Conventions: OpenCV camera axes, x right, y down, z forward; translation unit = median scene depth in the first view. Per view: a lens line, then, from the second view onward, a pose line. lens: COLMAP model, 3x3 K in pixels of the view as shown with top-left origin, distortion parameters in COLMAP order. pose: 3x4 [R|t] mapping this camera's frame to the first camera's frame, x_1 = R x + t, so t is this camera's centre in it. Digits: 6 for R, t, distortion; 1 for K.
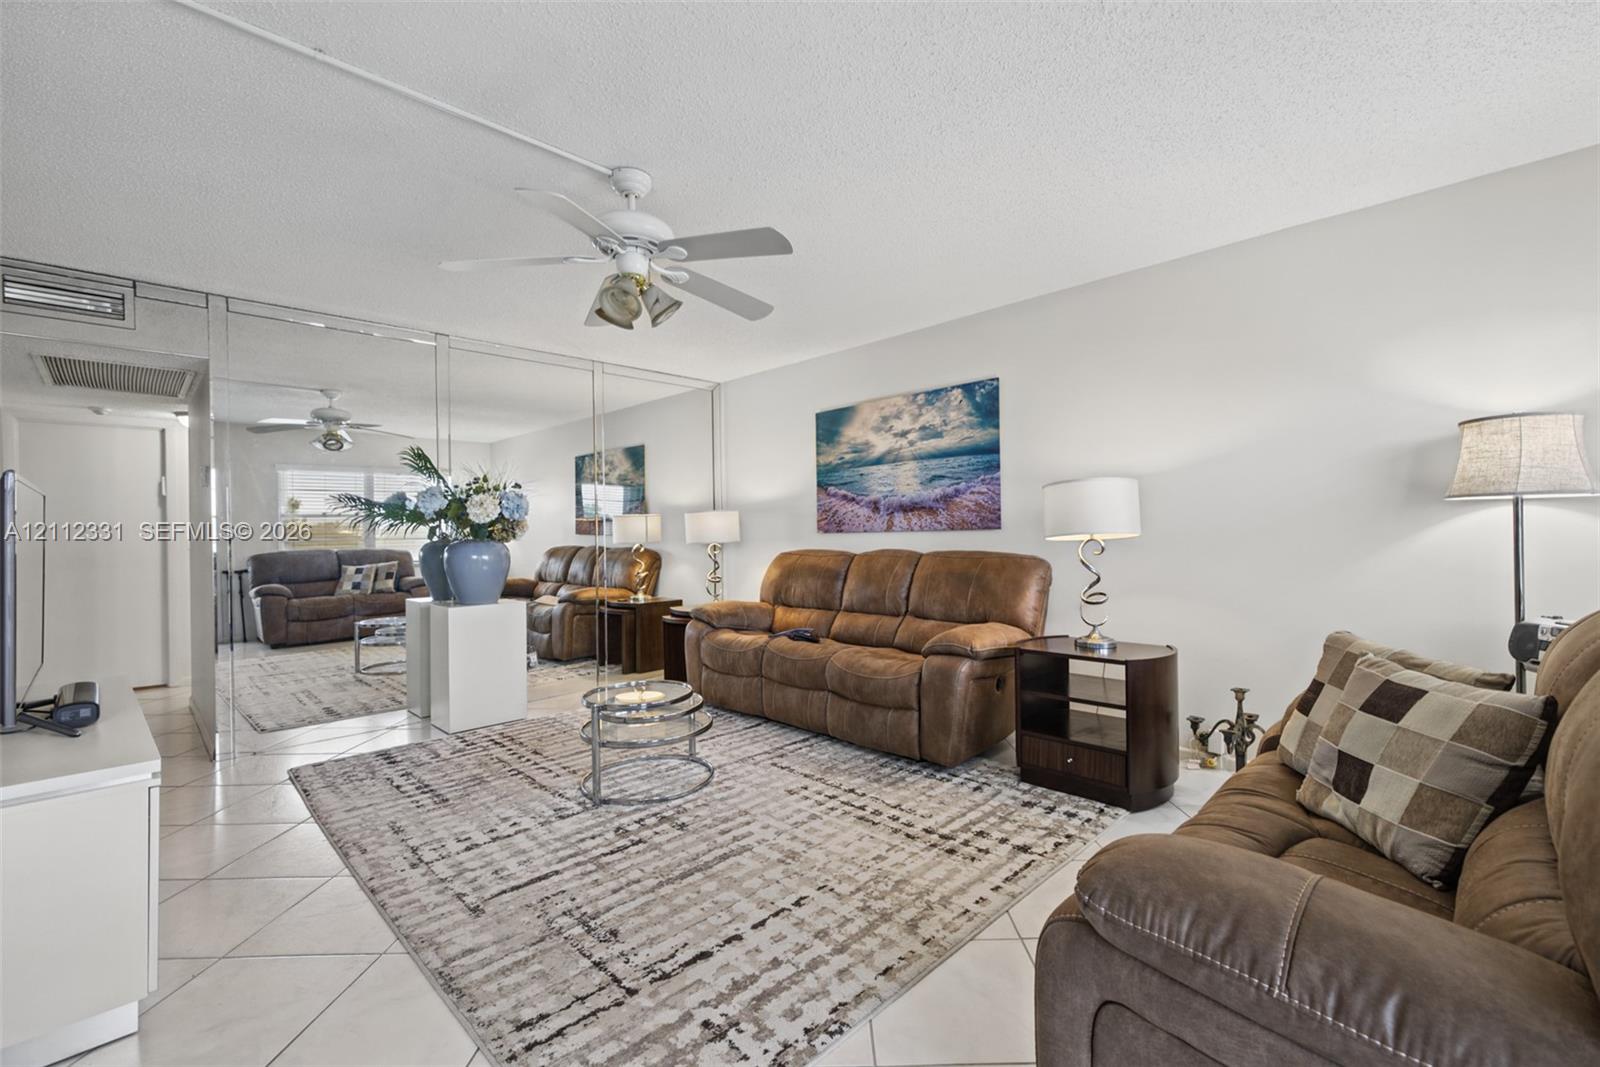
lens RADIAL K [[690.8, 0, 847.9], [0, 690.8, 535.7], [0, 0, 1]] dist [0.015311, 0.000011]
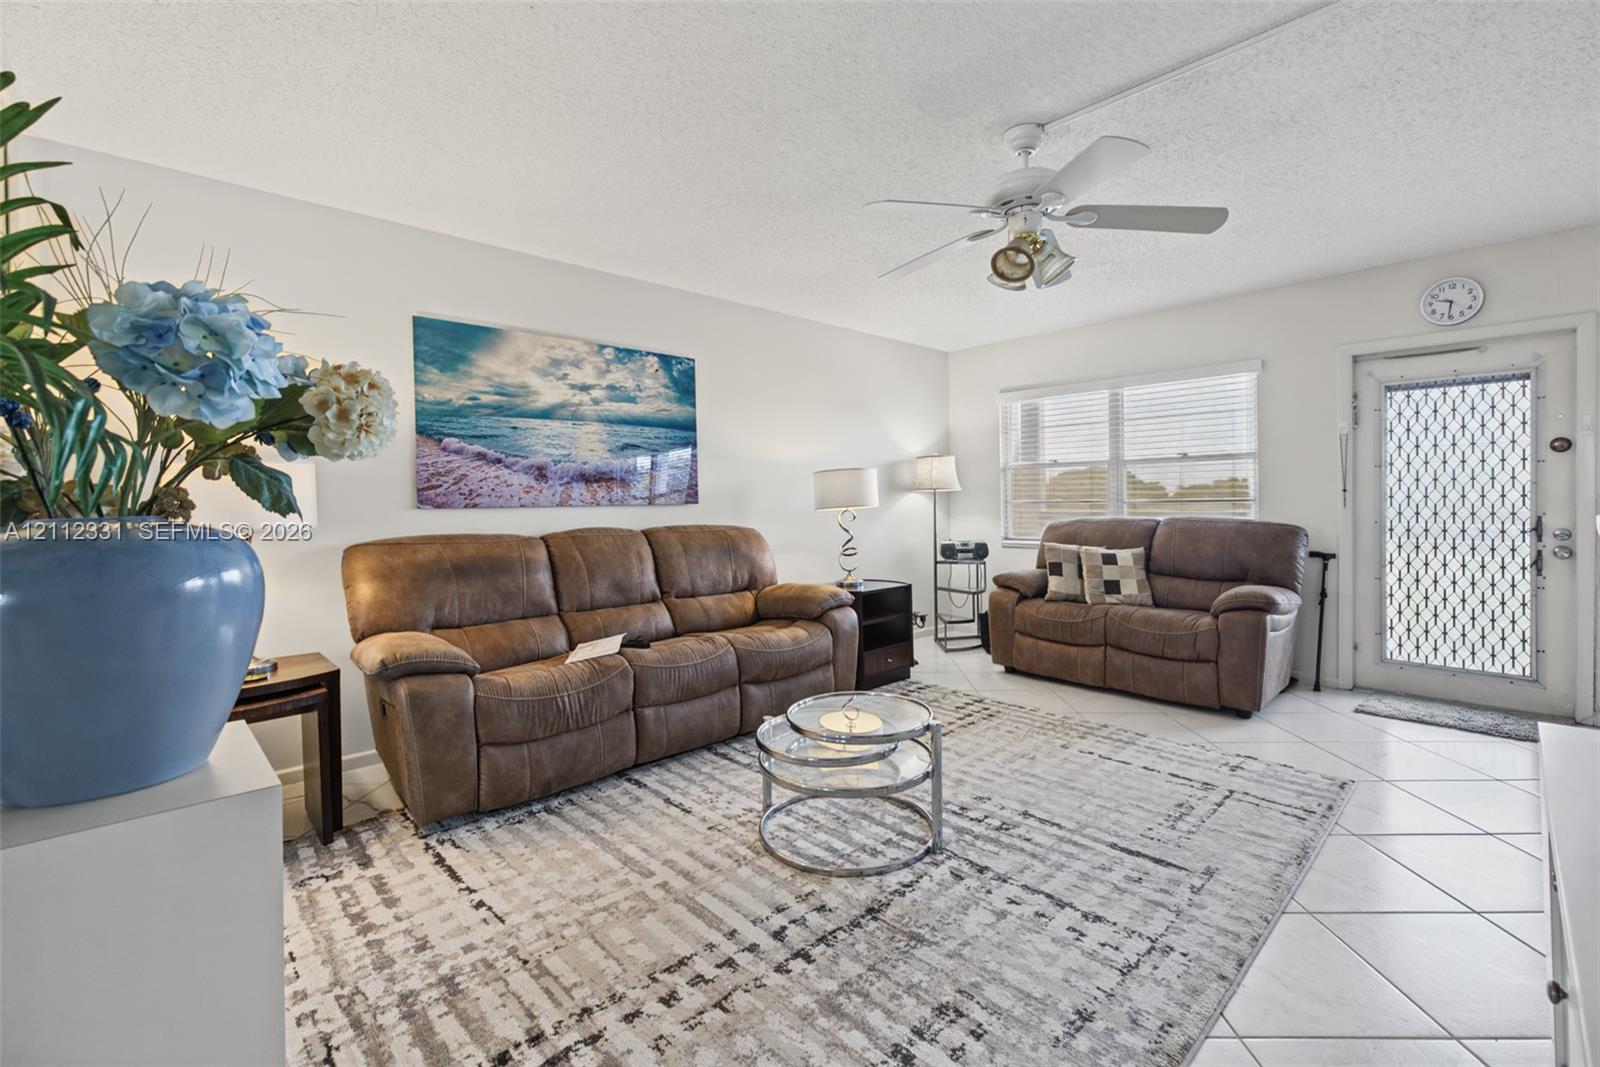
lens RADIAL K [[678.1, 0, 794.5], [0, 678.1, 513.4], [0, 0, 1]] dist [0.009936, -0.000078]
pose [[0.068995, 0.000784, 0.997617, -0.948790], [0.017370, 0.999847, -0.001987, 0.011492], [-0.997466, 0.017466, 0.068971, 0.930337]]
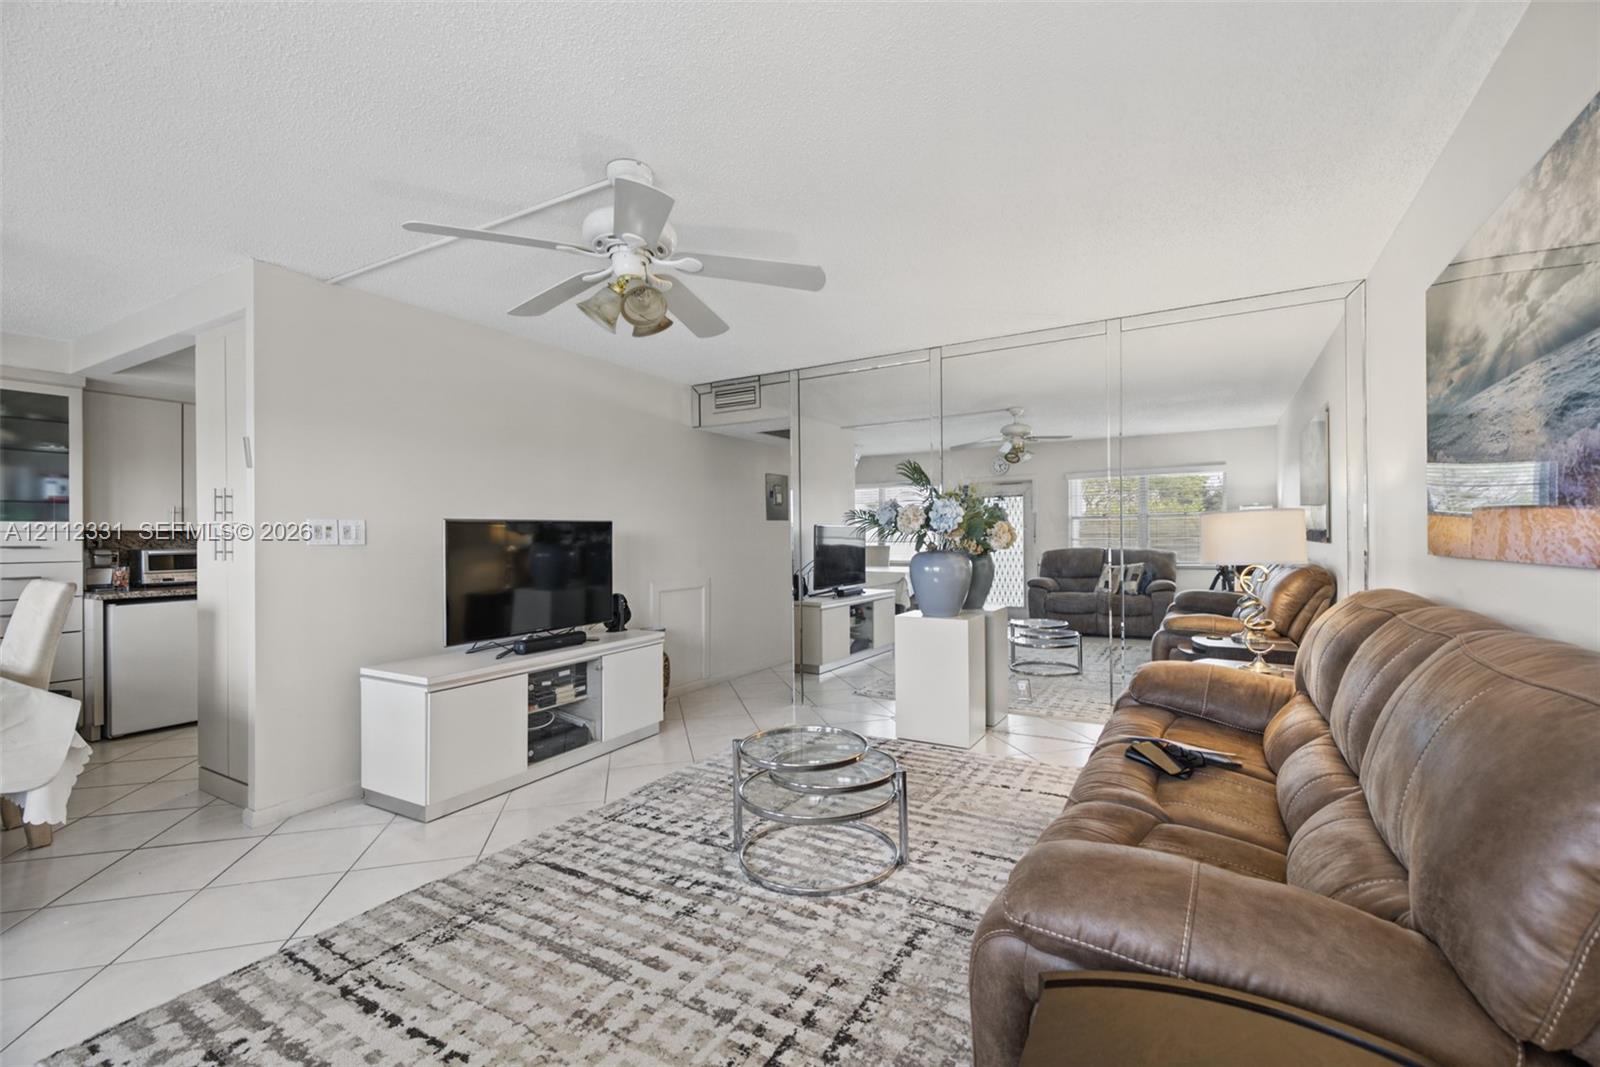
lens RADIAL K [[695.1, 0, 800.0], [0, 695.1, 533.5], [0, 0, 1]] dist [0.011337, -0.000014]
pose [[0.221360, 0.010737, -0.975133, 0.469231], [0.000333, 0.999938, 0.011086, -0.034413], [0.975192, -0.002778, 0.221343, 0.741752]]
